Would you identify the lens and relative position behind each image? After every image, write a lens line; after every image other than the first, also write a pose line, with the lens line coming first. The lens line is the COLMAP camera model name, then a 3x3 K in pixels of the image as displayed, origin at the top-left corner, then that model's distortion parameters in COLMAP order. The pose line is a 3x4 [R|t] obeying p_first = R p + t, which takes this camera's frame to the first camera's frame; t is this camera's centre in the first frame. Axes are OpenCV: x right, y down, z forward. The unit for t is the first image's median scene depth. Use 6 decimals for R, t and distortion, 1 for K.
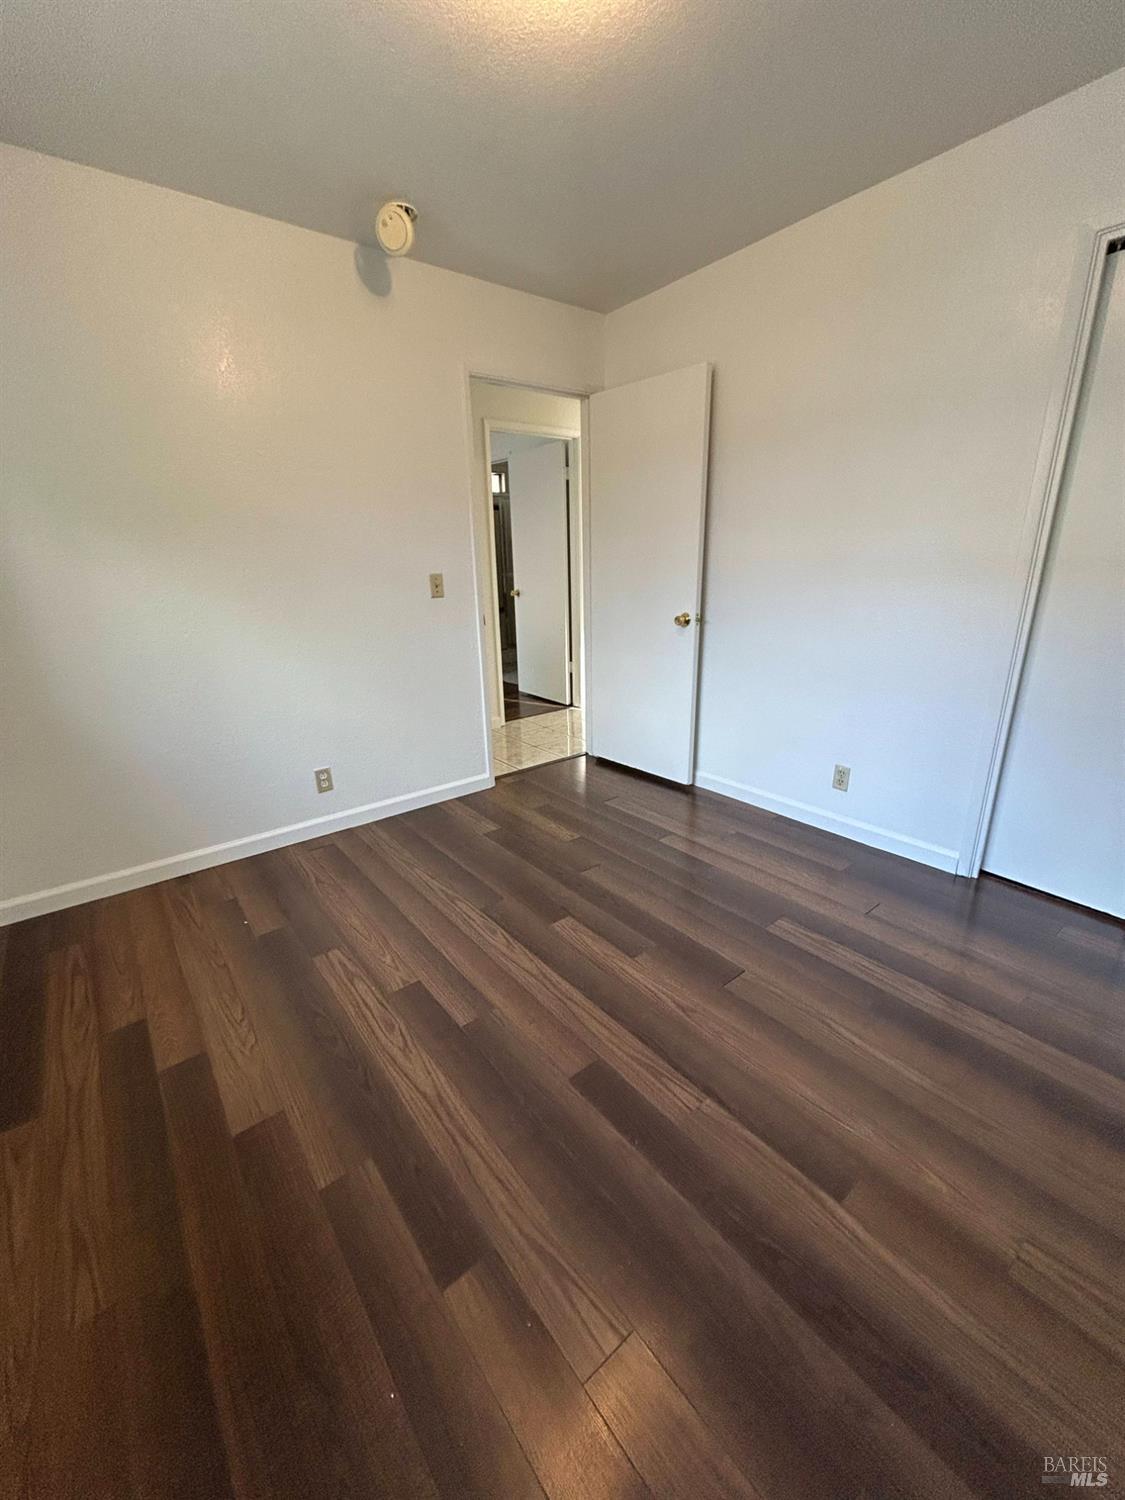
lens RADIAL K [[603.8, 0, 568.1], [0, 603.8, 750.0], [0, 0, 1]] dist [-0.001093, 0.000579]
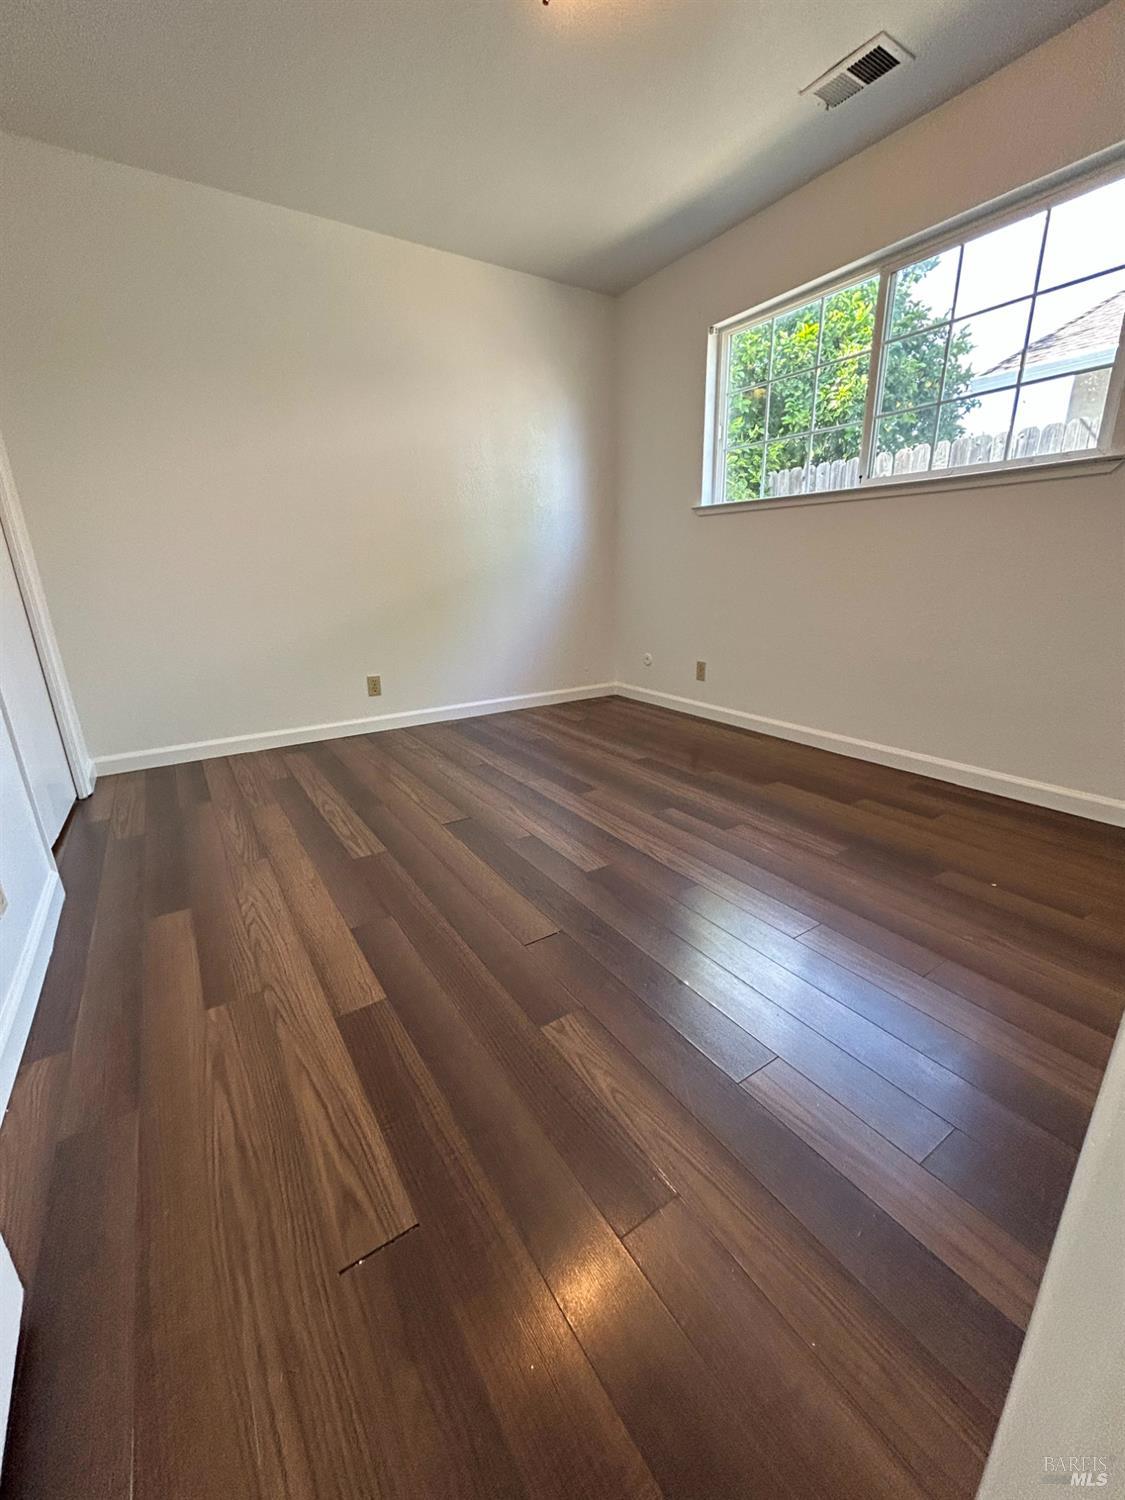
lens RADIAL K [[603.8, 0, 568.1], [0, 603.8, 750.0], [0, 0, 1]] dist [-0.001093, 0.000579]
pose [[-0.995123, 0.014492, 0.097572, -0.065093], [0.068042, 0.817004, 0.572604, -0.397664], [-0.071419, 0.576450, -0.814005, 1.792117]]
